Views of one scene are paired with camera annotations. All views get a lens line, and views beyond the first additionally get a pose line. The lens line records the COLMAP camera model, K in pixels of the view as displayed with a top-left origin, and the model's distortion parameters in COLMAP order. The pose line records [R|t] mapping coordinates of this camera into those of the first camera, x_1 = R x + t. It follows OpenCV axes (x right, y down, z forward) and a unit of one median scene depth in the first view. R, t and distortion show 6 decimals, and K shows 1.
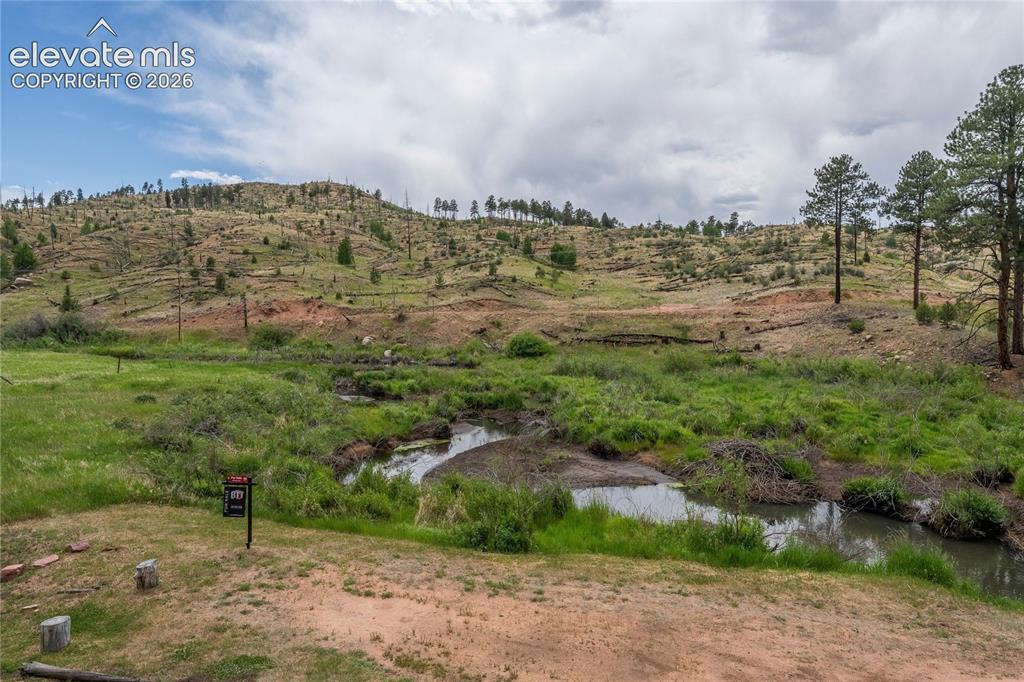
lens RADIAL K [[691.7, 0, 511.2], [0, 691.7, 339.4], [0, 0, 1]] dist [0.007798, 0.007532]
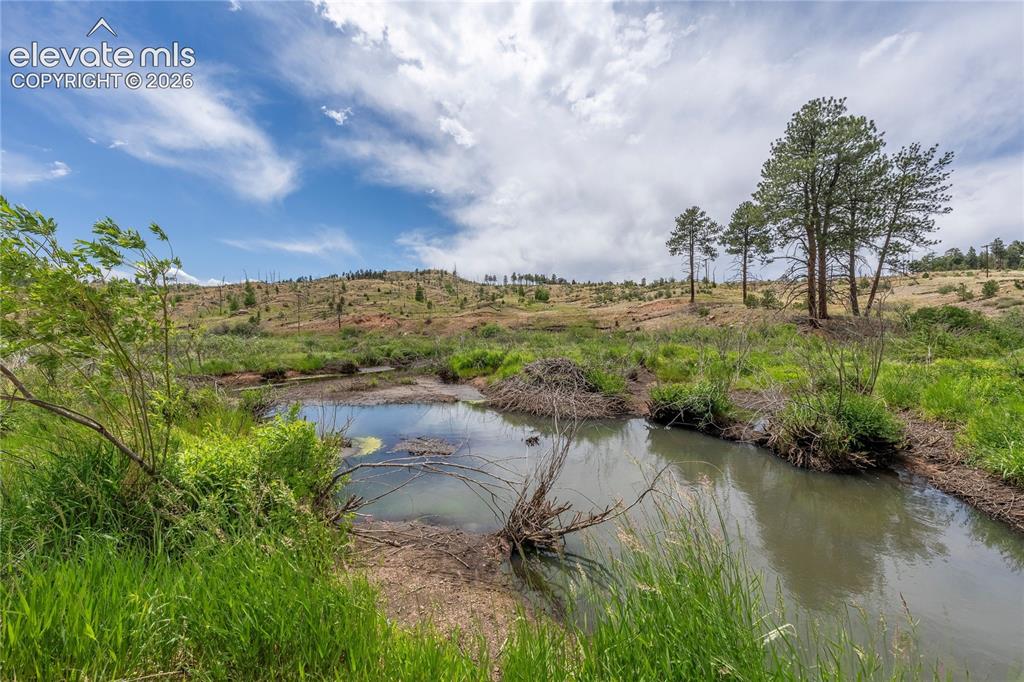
lens RADIAL K [[352.6, 0, 511.3], [0, 352.6, 338.0], [0, 0, 1]] dist [-0.000334, 0.000272]
pose [[0.998067, -0.011859, -0.061000, 0.071465], [0.009539, 0.999225, -0.038199, 0.032980], [0.061405, 0.037543, 0.997407, 0.121971]]
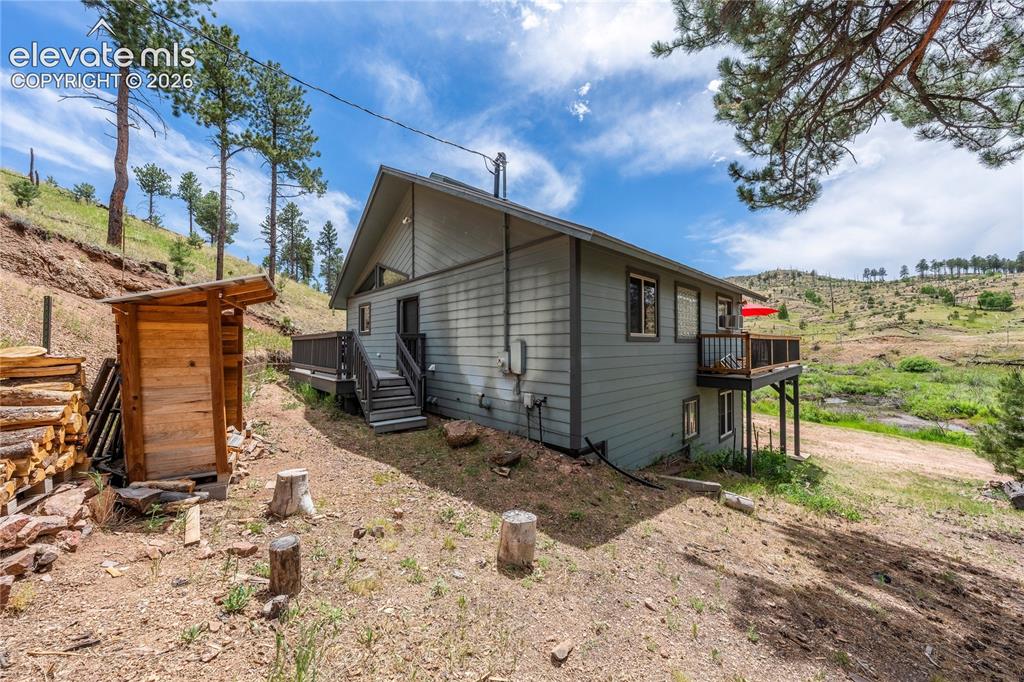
lens RADIAL K [[352.6, 0, 514.5], [0, 352.6, 342.7], [0, 0, 1]] dist [-0.000334, 0.000272]
pose [[0.619487, -0.013528, -0.784890, 0.051846], [-0.028518, 0.998804, -0.039723, 0.009871], [0.784489, 0.046992, 0.618360, -0.115008]]
